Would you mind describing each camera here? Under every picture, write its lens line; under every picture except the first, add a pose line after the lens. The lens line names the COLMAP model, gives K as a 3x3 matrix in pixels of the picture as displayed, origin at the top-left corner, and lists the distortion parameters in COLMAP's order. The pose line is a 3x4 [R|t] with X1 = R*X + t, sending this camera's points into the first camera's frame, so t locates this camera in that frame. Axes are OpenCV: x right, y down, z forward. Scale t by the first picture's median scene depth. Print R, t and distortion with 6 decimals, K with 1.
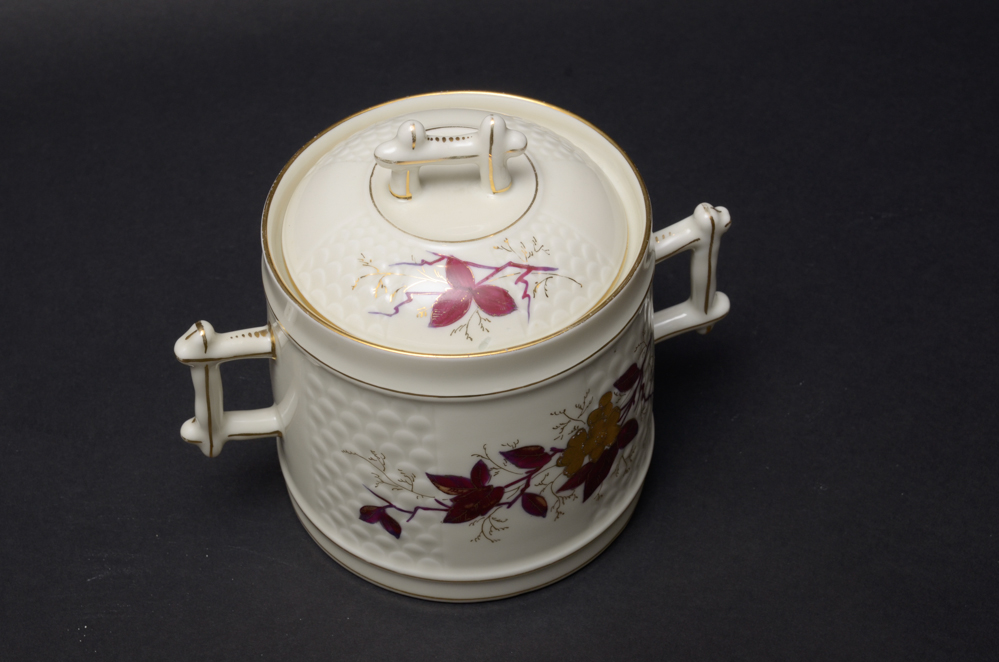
lens RADIAL K [[1750.3, 0, 465.2], [0, 1750.3, 306.2], [0, 0, 1]] dist [0.015967, 0.000000]
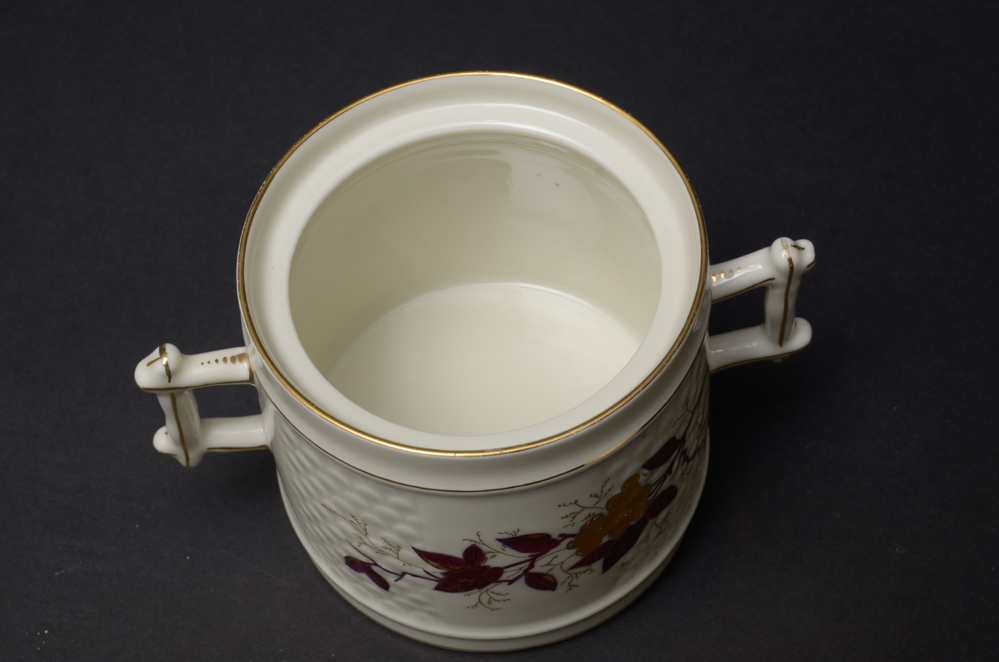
lens RADIAL K [[1750.3, 0, 481.6], [0, 1750.3, 294.6], [0, 0, 1]] dist [0.015967, 0.000000]
pose [[0.991422, 0.093528, -0.091295, 0.075188], [-0.073412, 0.976409, 0.203069, -0.194510], [0.108134, -0.194625, 0.974899, 0.184164]]
